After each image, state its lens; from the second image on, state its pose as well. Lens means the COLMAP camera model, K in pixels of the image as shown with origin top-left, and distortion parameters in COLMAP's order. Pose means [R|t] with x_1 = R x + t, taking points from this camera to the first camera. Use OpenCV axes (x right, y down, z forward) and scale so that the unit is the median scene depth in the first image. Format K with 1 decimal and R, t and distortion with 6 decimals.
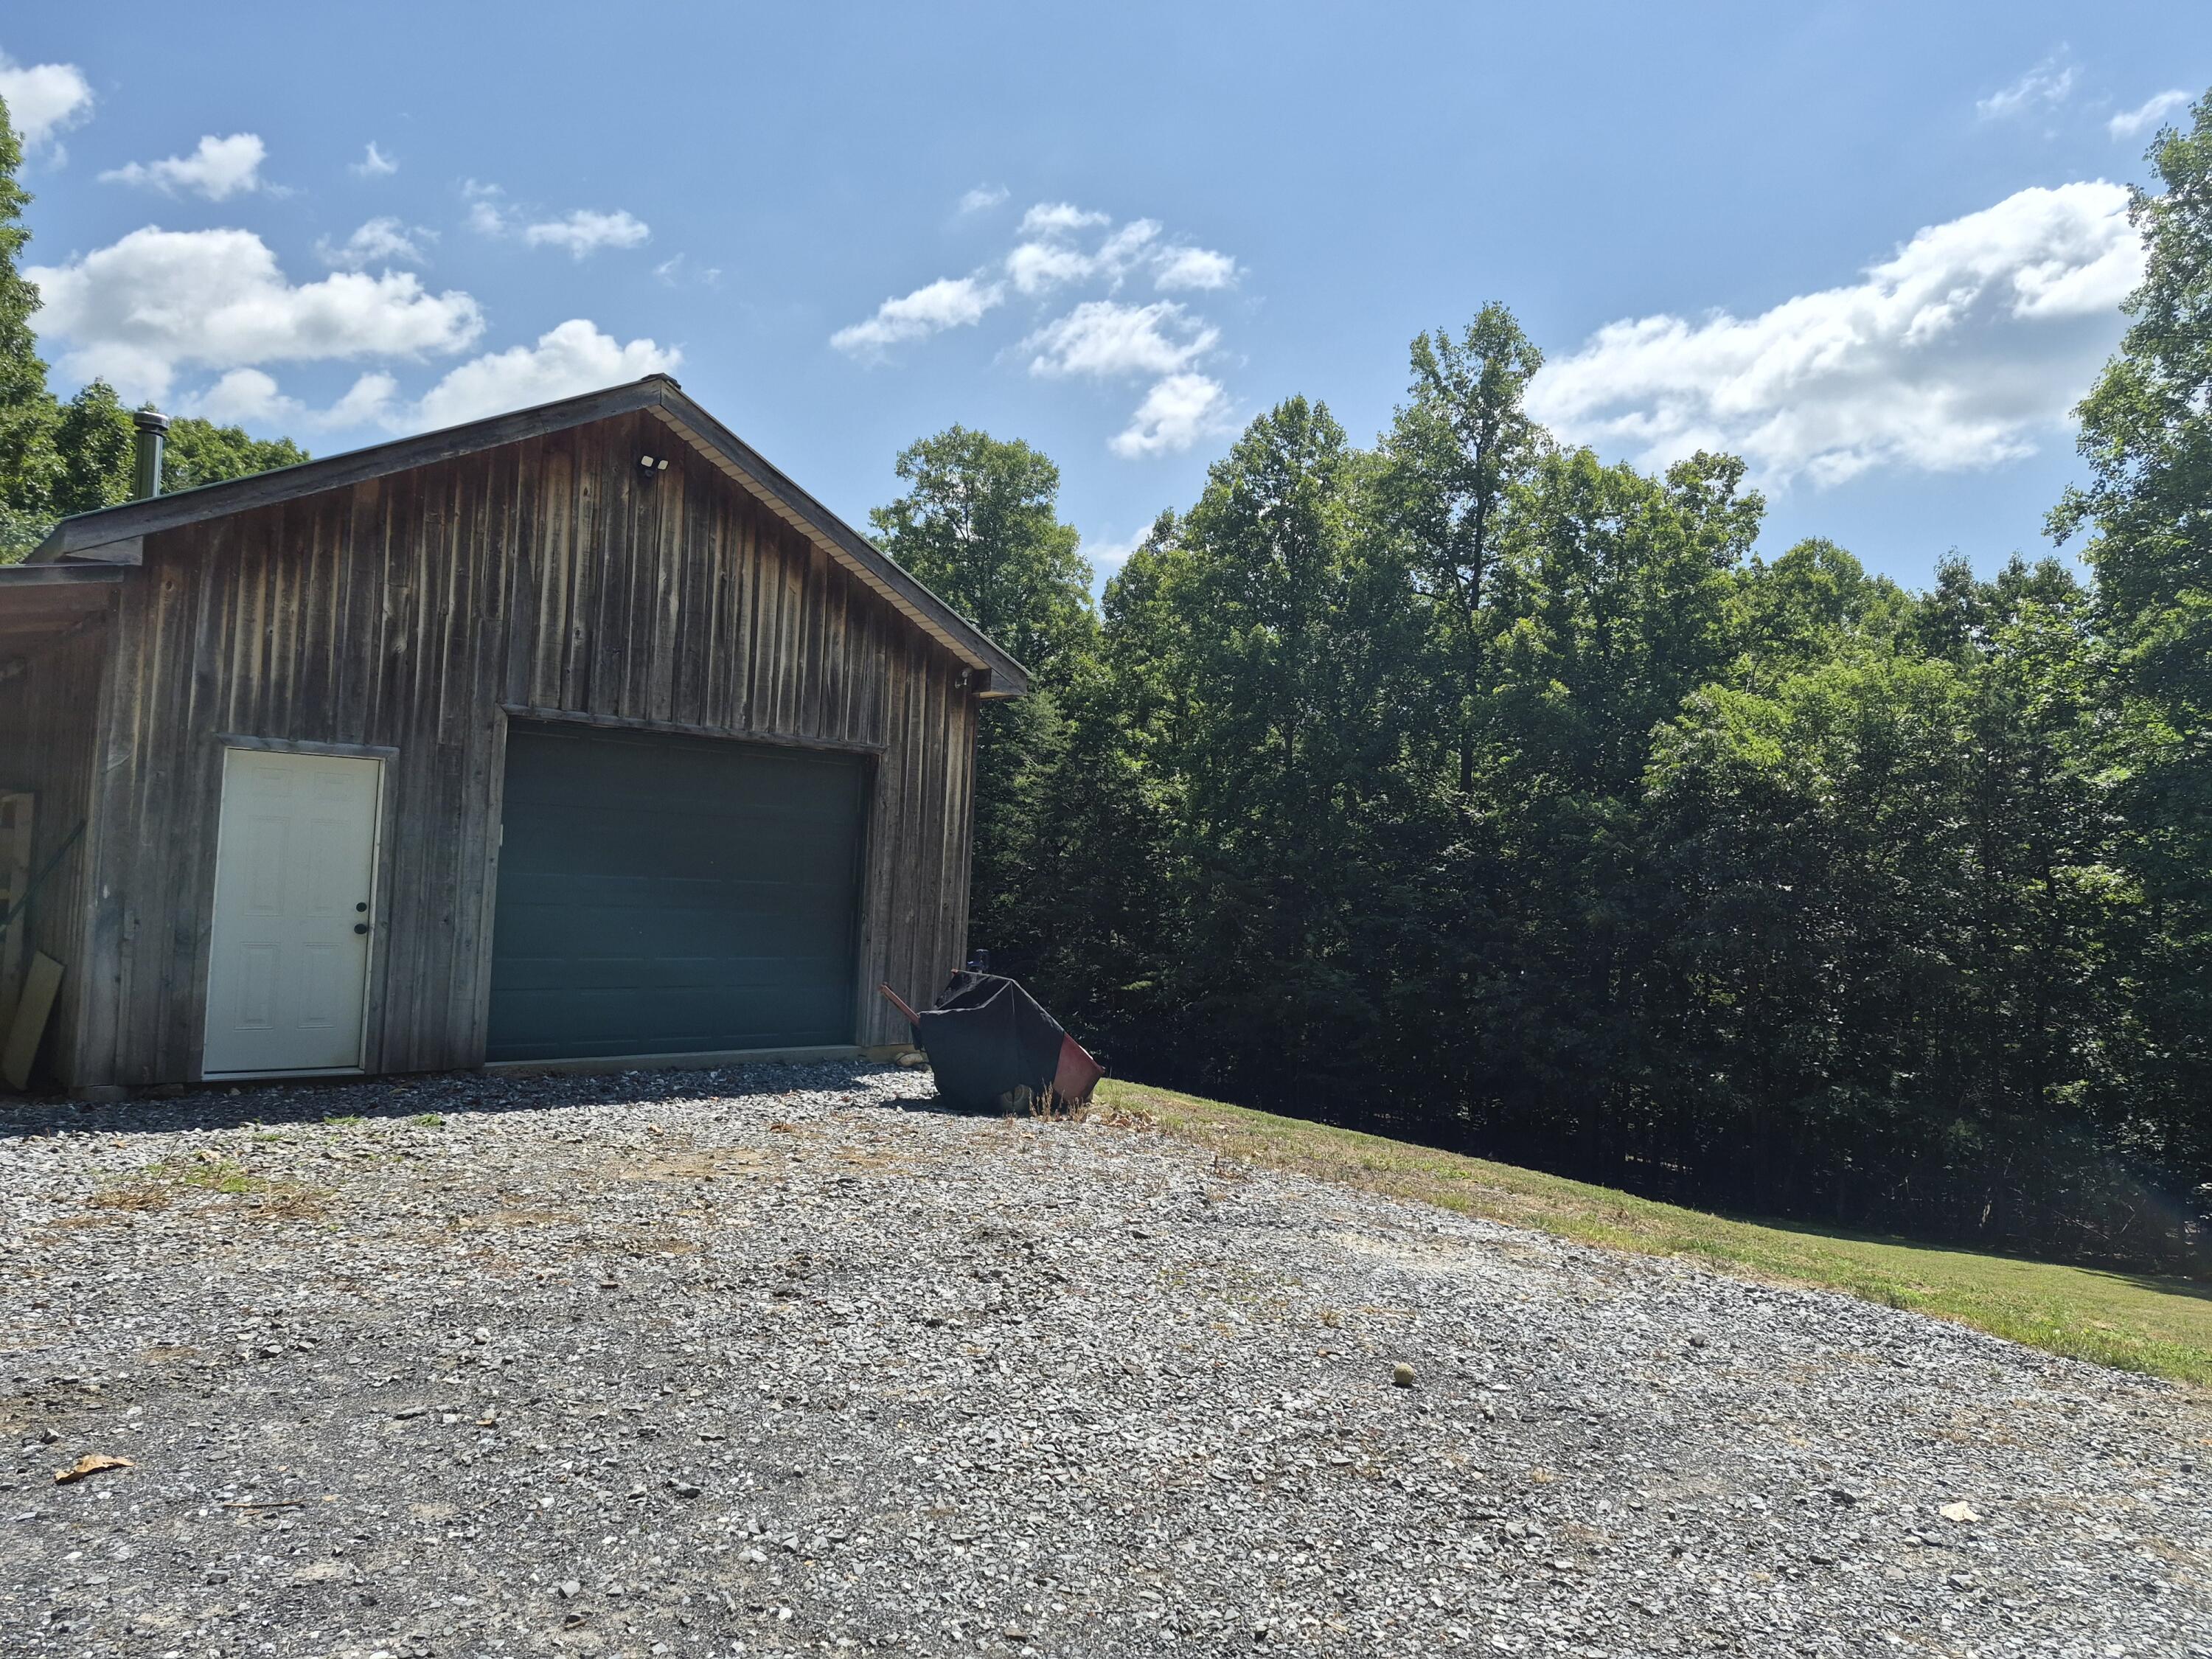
lens RADIAL K [[1447.1, 0, 1121.7], [0, 1447.1, 826.9], [0, 0, 1]] dist [0.010081, -0.013162]
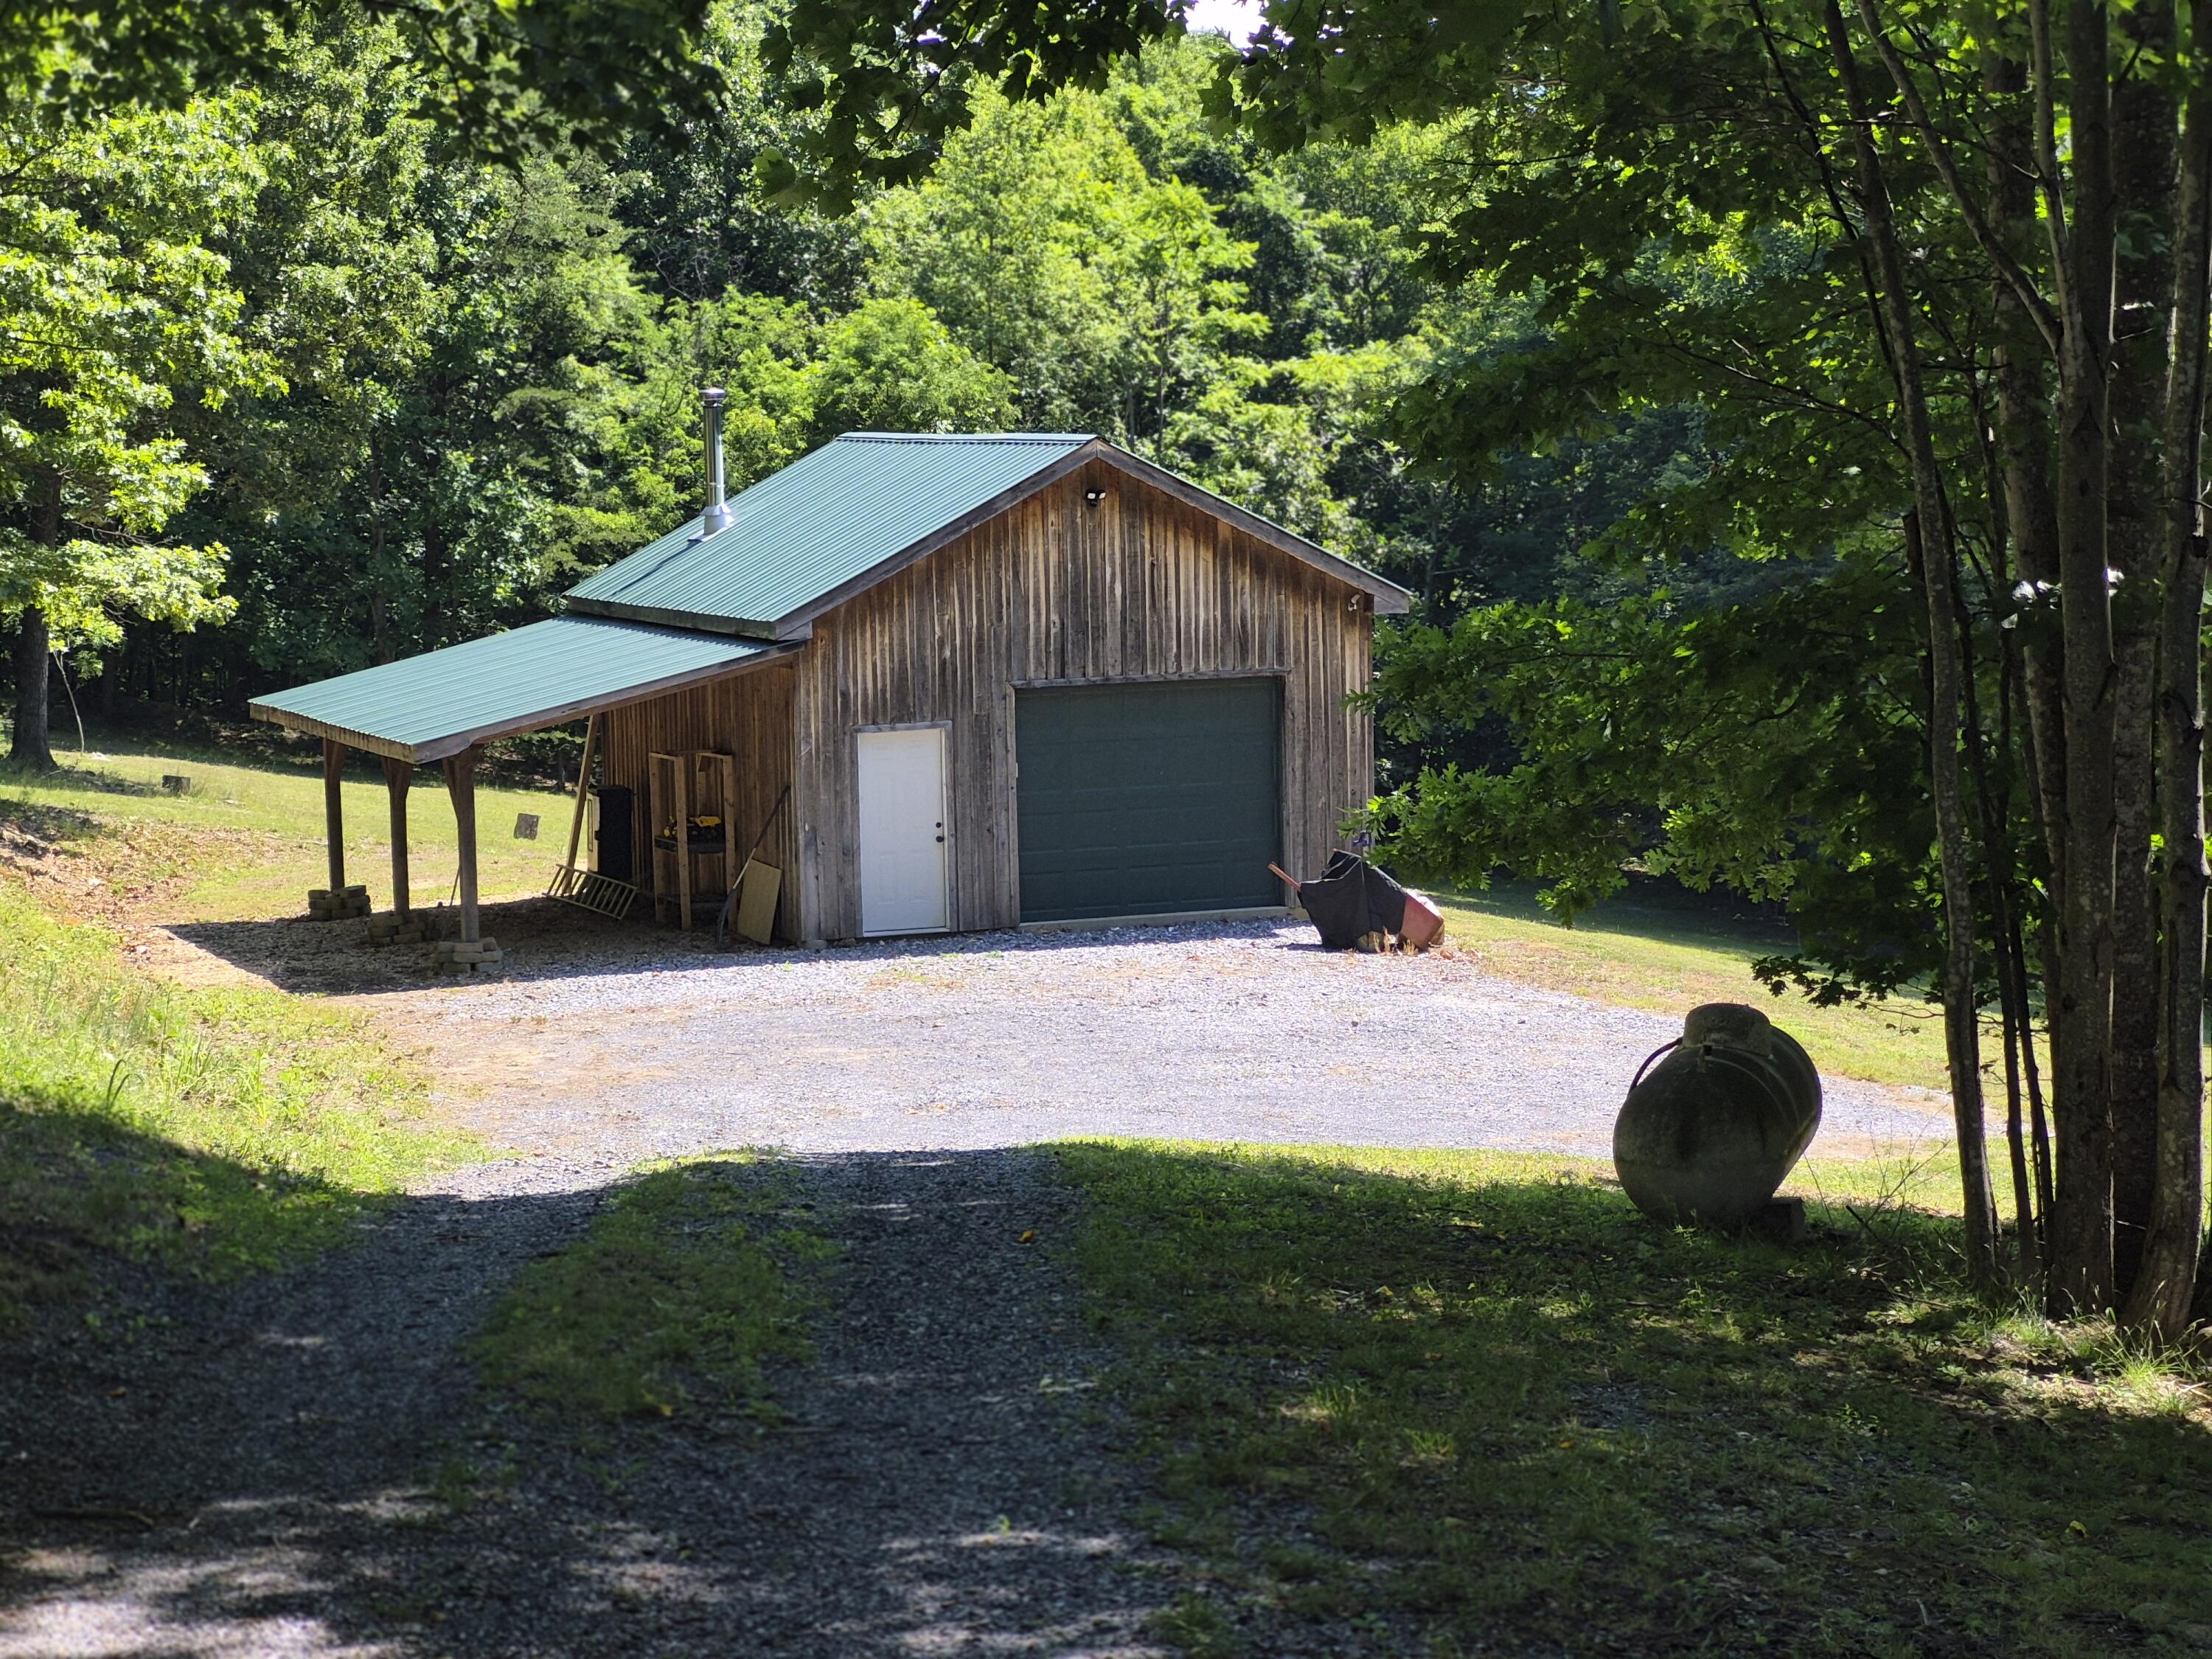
lens RADIAL K [[4527.8, 0, 1110.0], [0, 4527.8, 832.4], [0, 0, 1]] dist [-0.002426, 0.000000]
pose [[0.932879, -0.025758, -0.359267, 1.296403], [0.076179, 0.988986, 0.126902, -0.502305], [0.352042, -0.145753, 0.924566, -3.192594]]
